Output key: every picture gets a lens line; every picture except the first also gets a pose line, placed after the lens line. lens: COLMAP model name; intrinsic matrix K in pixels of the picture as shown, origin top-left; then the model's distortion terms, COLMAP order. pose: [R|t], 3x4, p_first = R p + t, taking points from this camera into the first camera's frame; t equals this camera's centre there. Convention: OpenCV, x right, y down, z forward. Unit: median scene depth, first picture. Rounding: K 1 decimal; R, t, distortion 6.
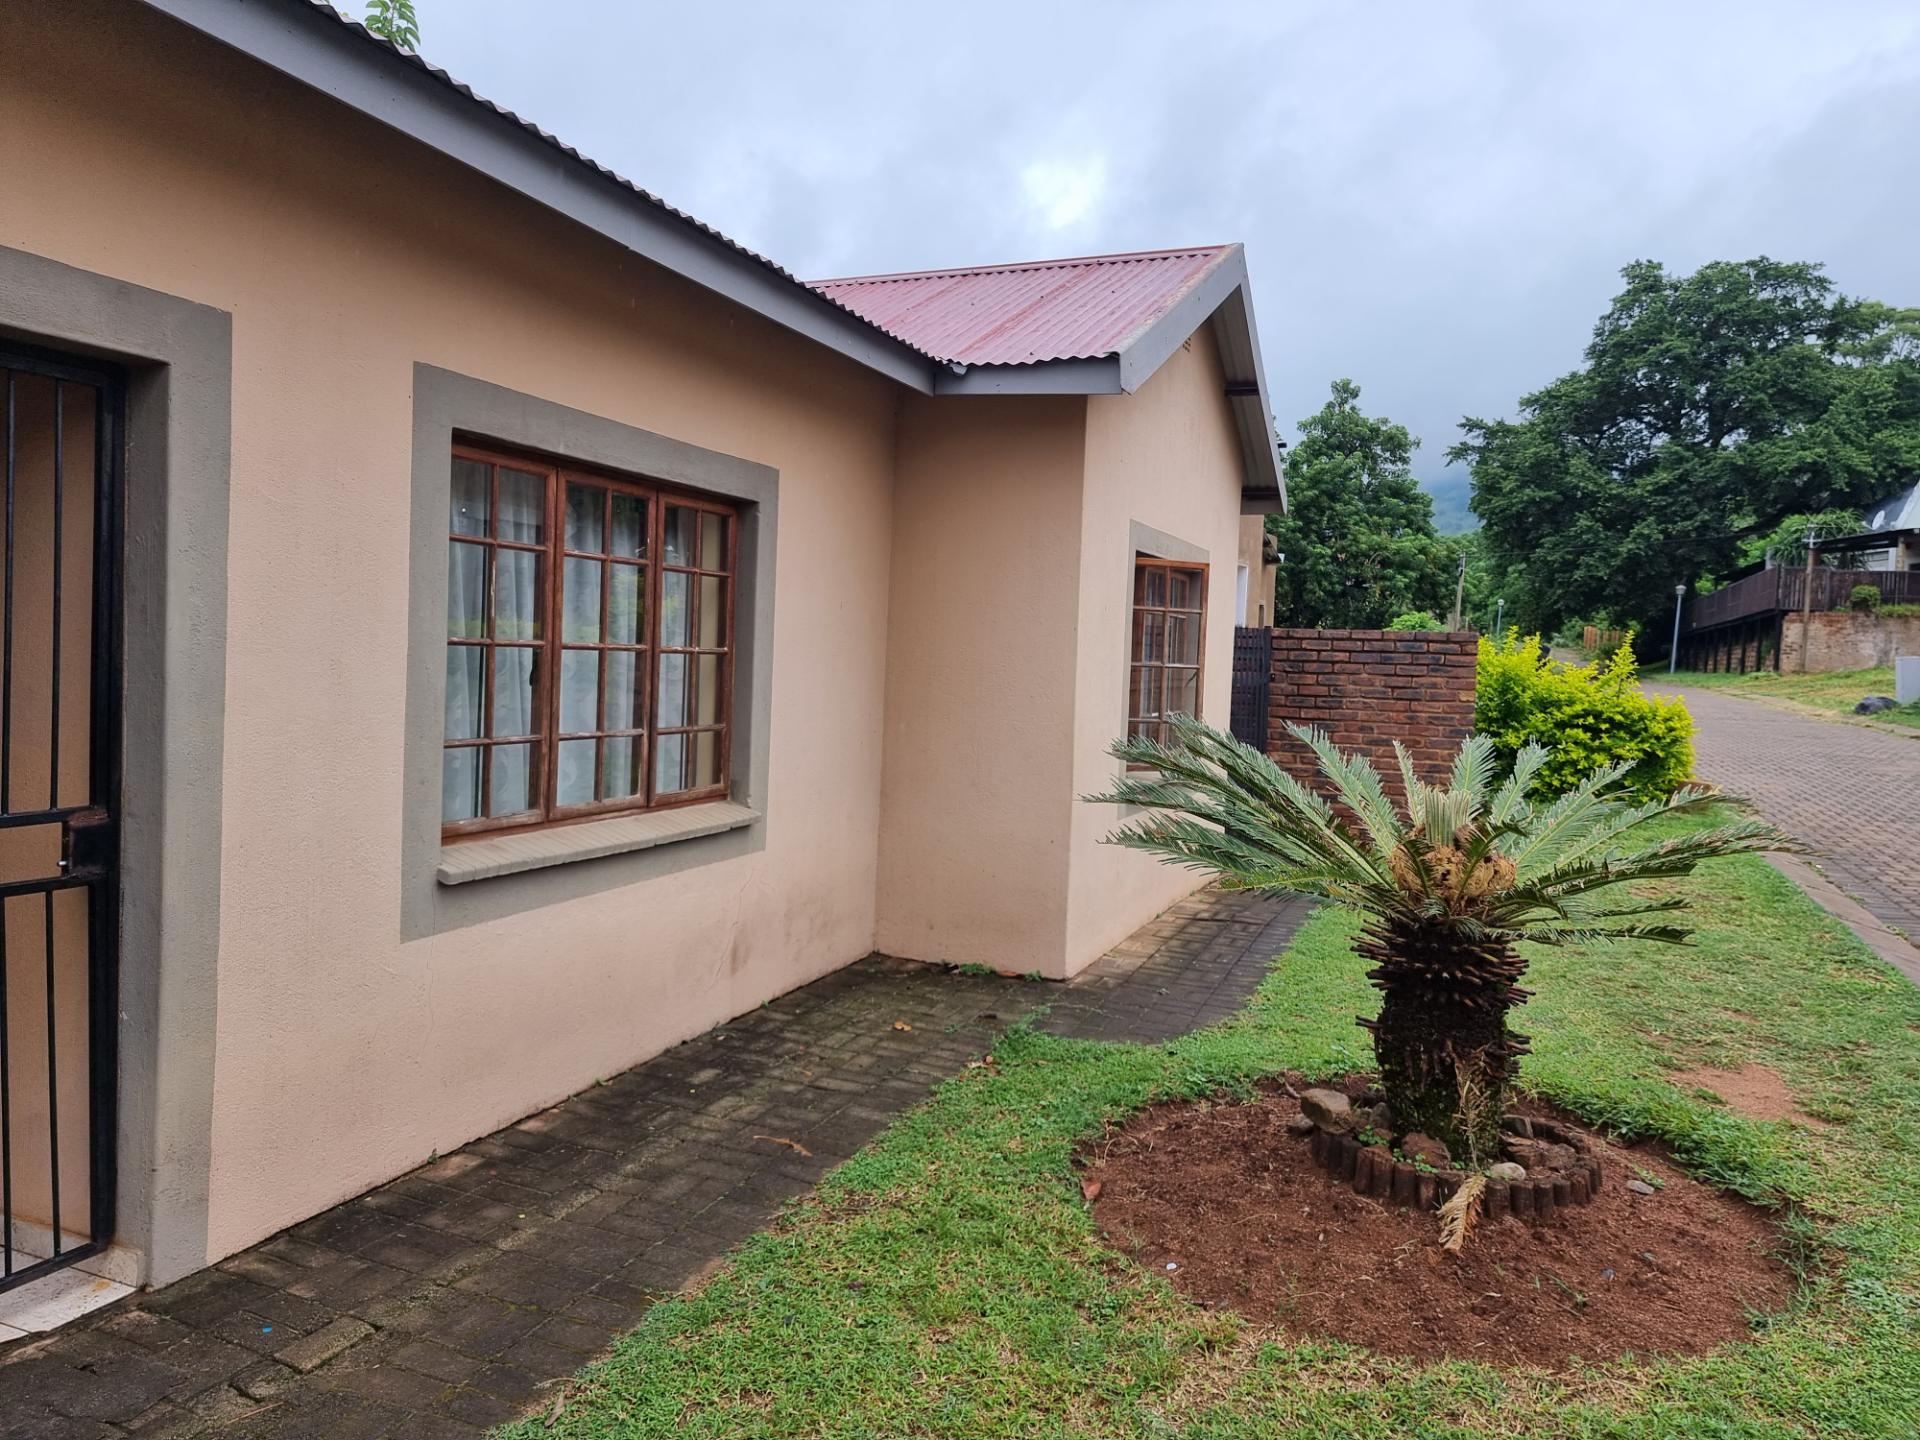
lens RADIAL K [[1333.9, 0, 948.8], [0, 1333.9, 714.2], [0, 0, 1]] dist [0.097372, -0.113419]
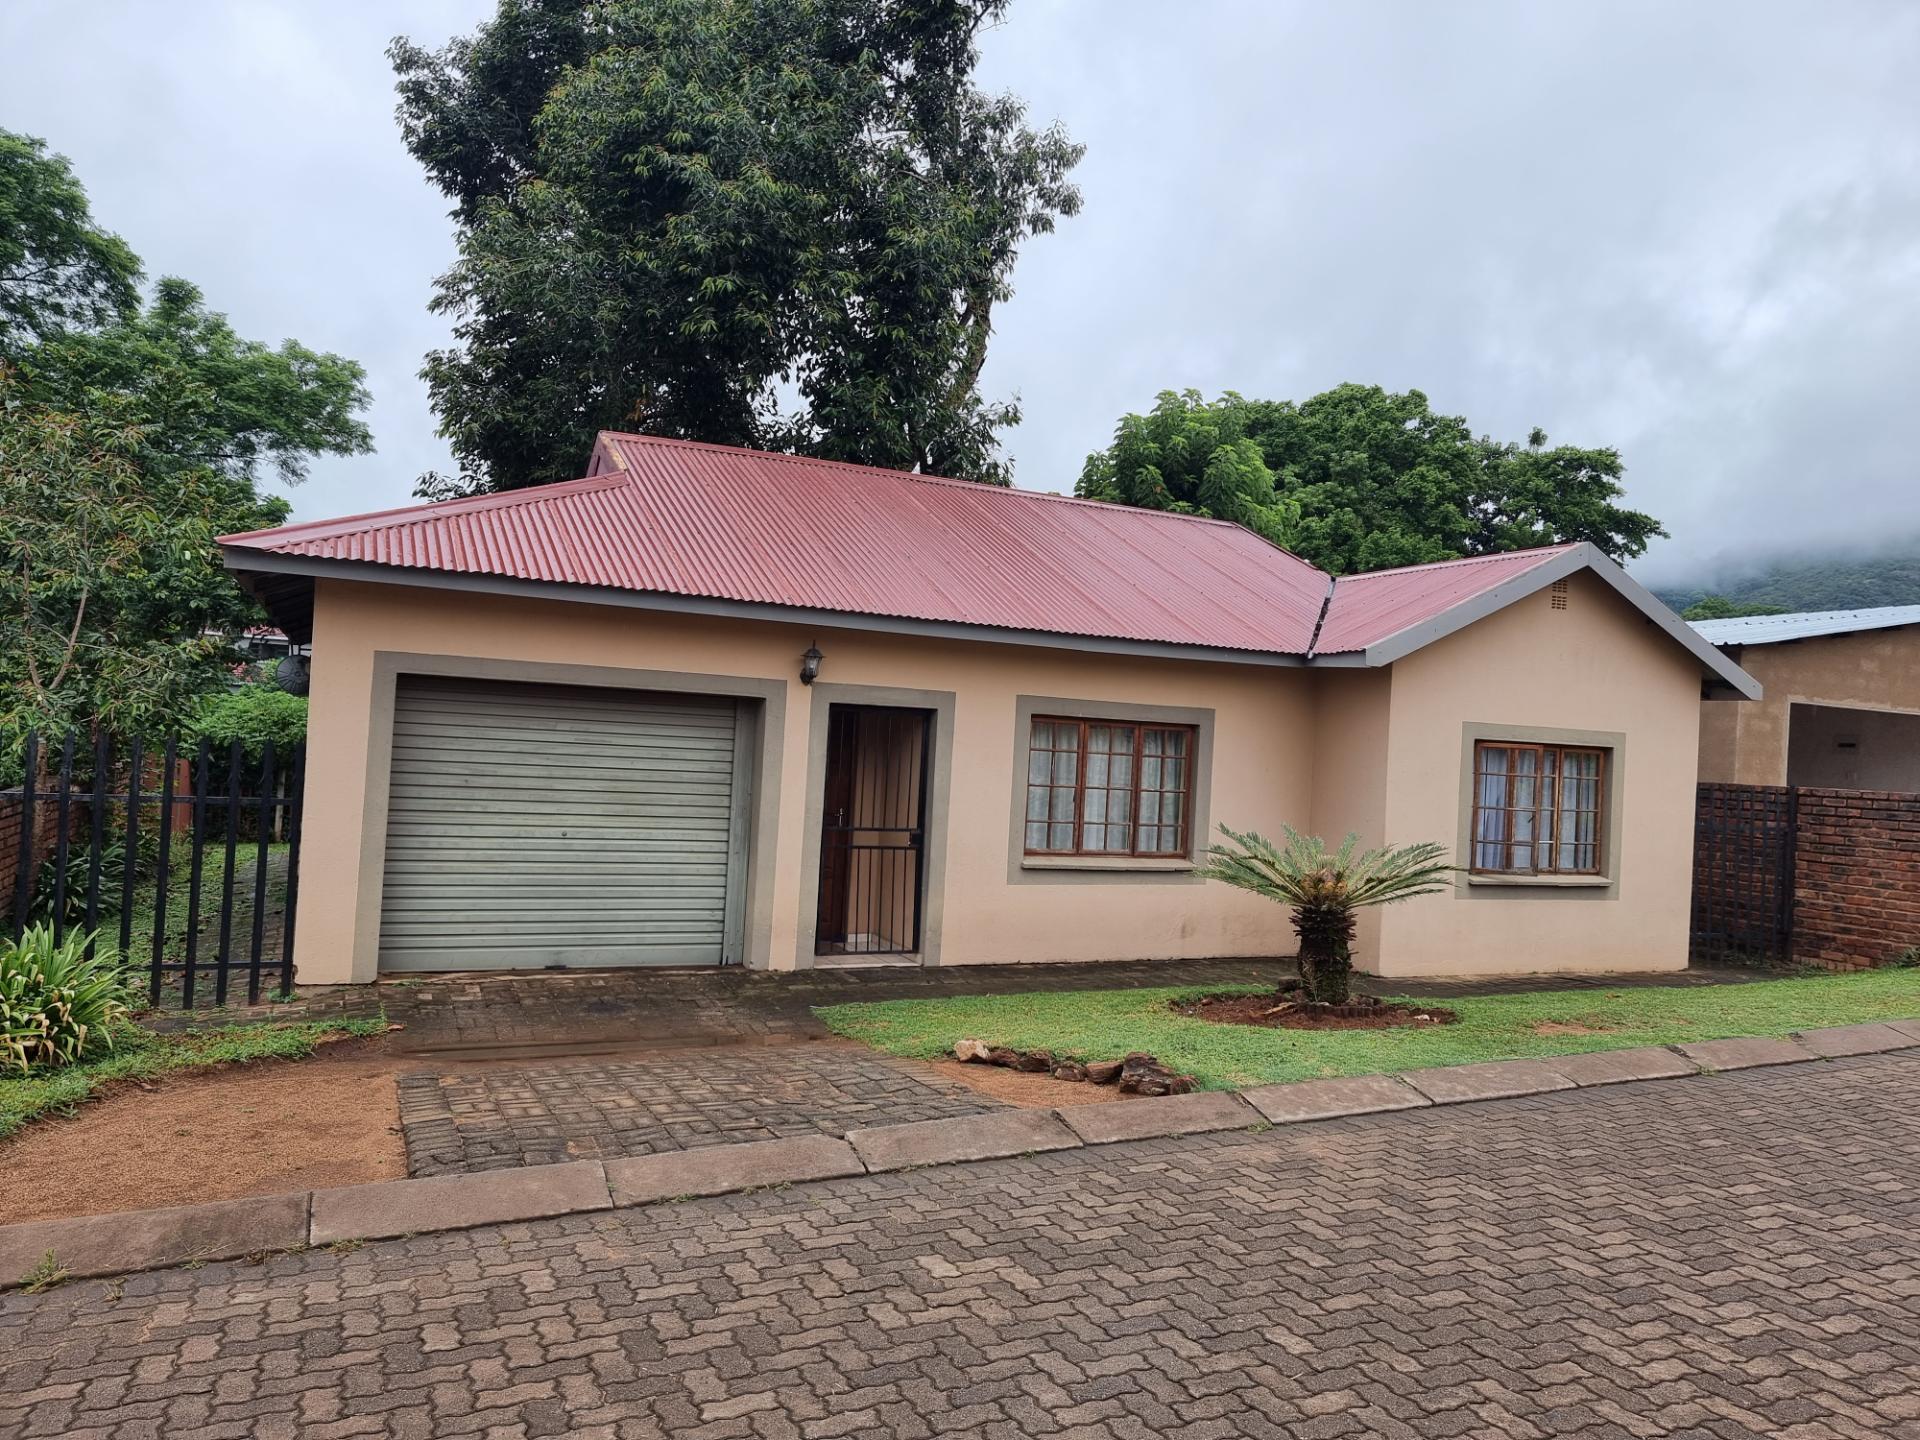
lens RADIAL K [[1333.9, 0, 948.8], [0, 1333.9, 714.2], [0, 0, 1]] dist [0.097372, -0.113419]
pose [[0.709443, -0.010039, -0.704691, 1.286626], [-0.058141, 0.995657, -0.072717, 0.011966], [0.702360, 0.092560, 0.705778, -0.987486]]
